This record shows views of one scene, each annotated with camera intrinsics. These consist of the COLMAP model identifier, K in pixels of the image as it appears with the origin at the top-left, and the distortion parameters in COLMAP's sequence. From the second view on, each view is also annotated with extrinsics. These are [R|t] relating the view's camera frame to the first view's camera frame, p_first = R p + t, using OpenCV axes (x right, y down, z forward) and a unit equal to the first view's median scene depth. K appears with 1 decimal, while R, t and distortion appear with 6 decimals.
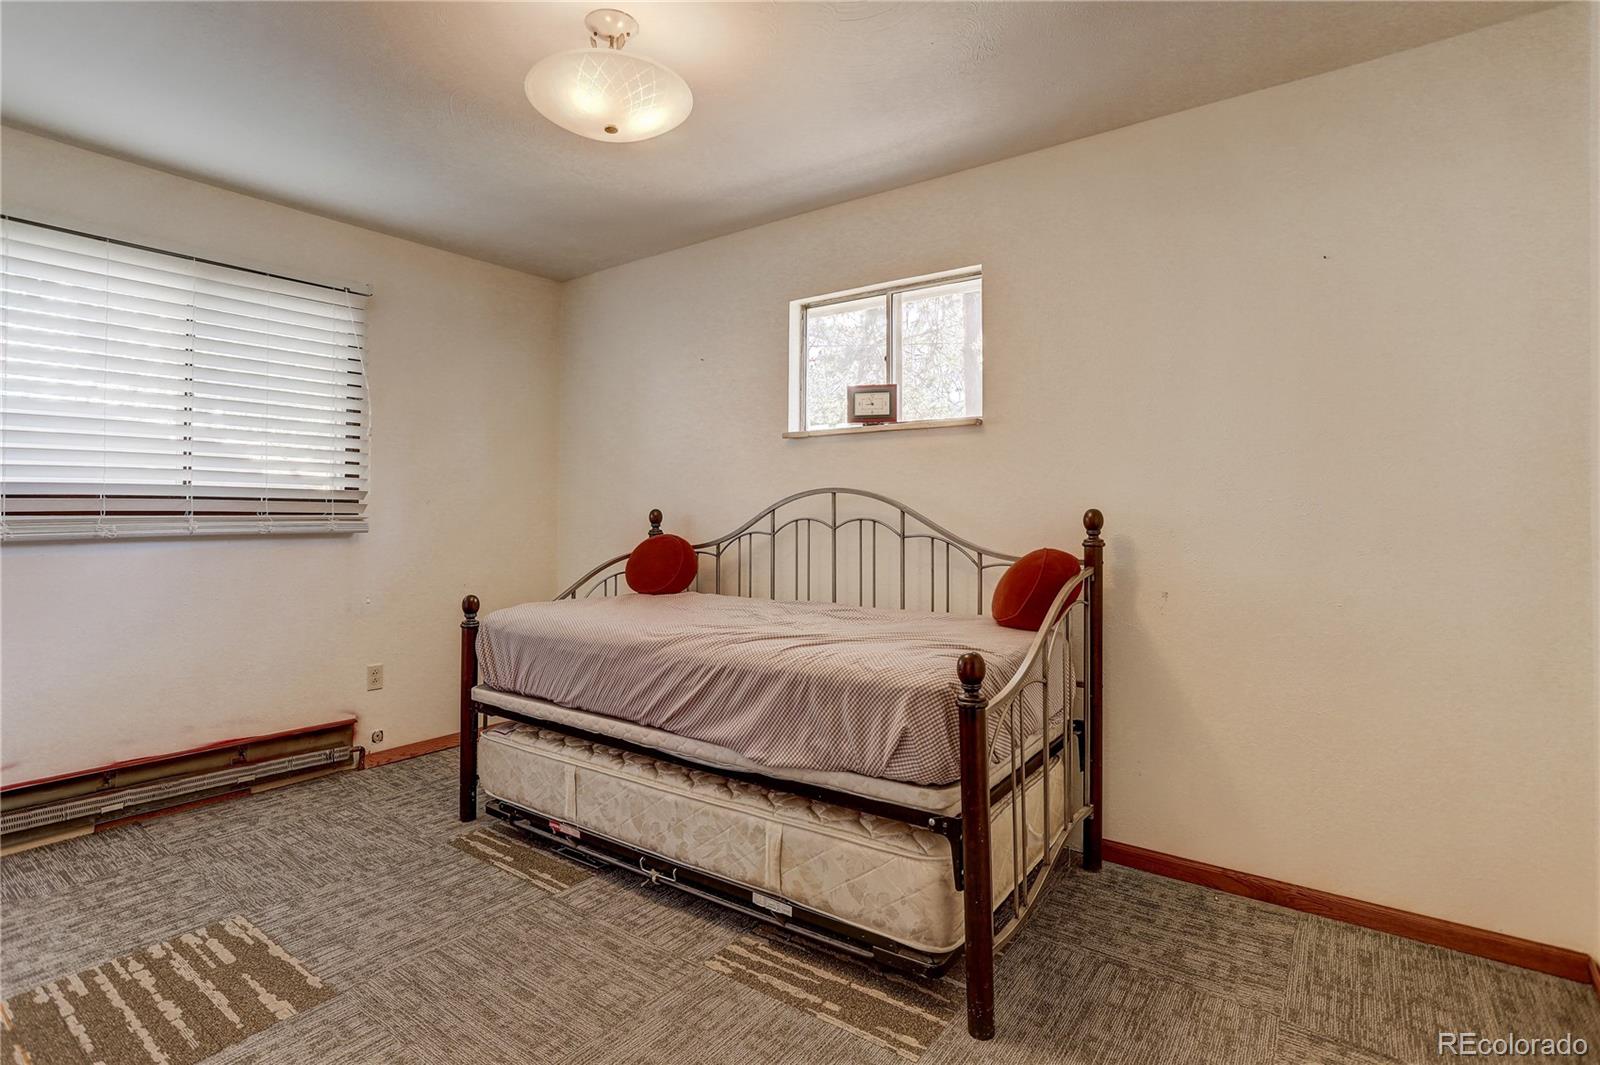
lens RADIAL K [[765.4, 0, 797.0], [0, 765.4, 525.3], [0, 0, 1]] dist [-0.048386, 0.018501]
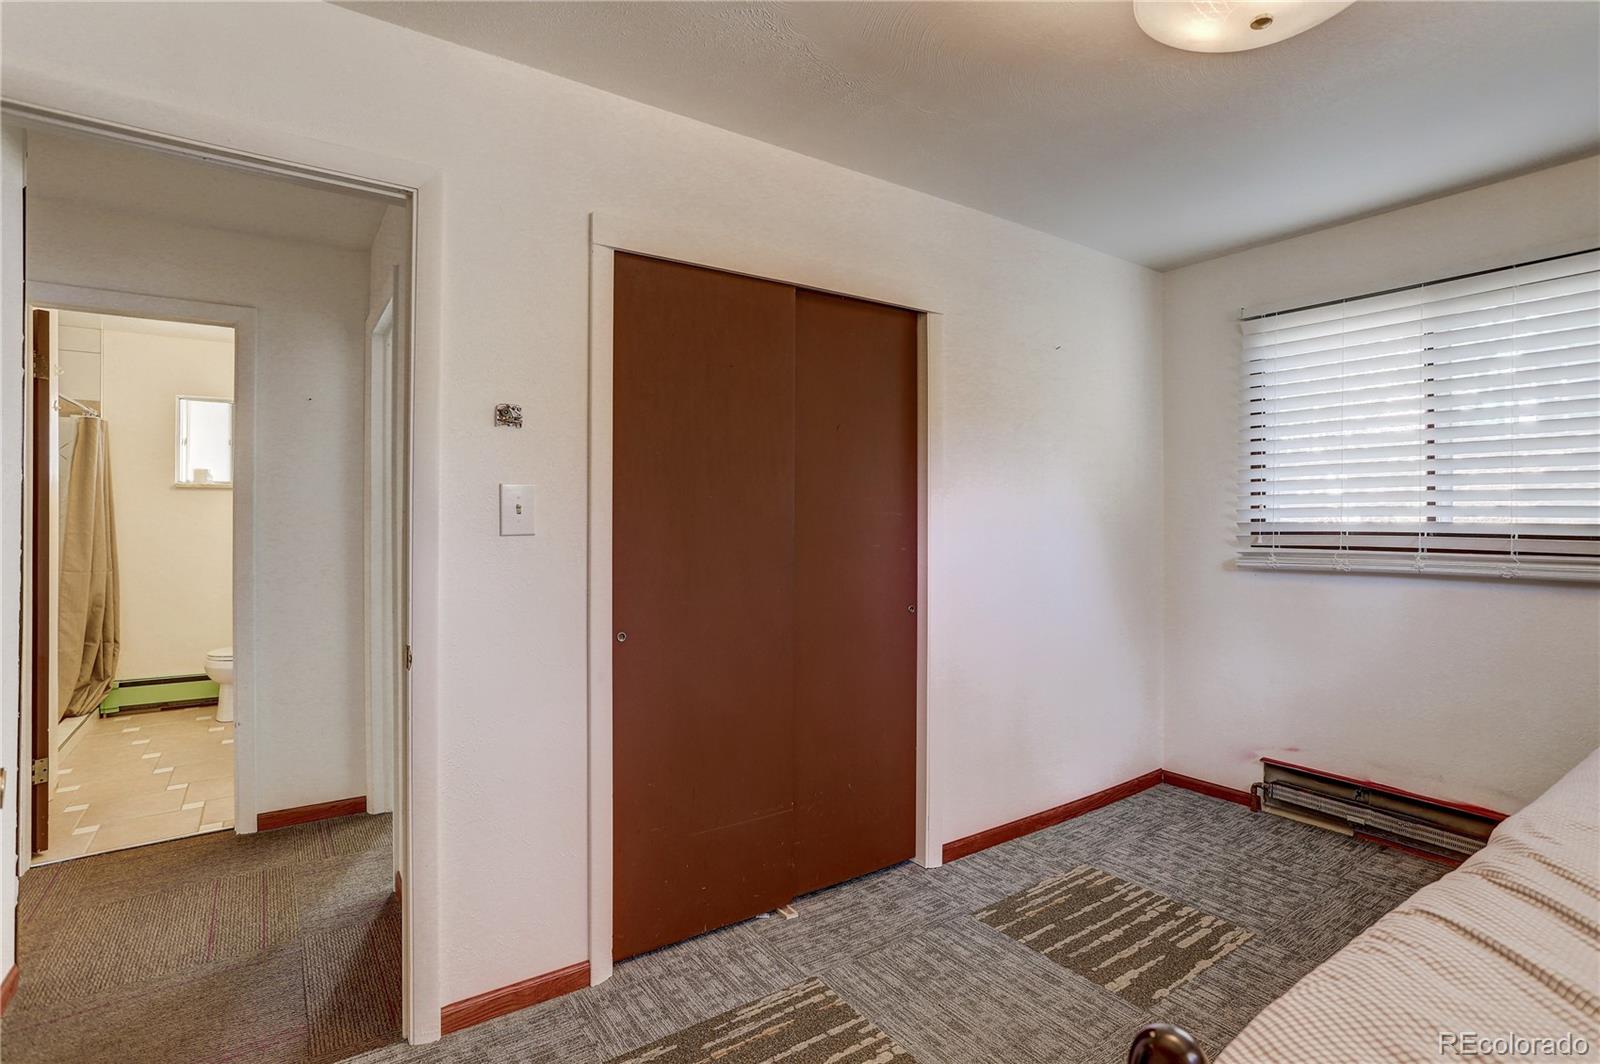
lens RADIAL K [[765.4, 0, 797.0], [0, 765.4, 524.8], [0, 0, 1]] dist [-0.048386, 0.018501]
pose [[-0.328217, 0.001529, -0.944601, 0.497522], [-0.018442, 0.999798, 0.008026, -0.057978], [0.944422, 0.020055, -0.328122, 0.770639]]
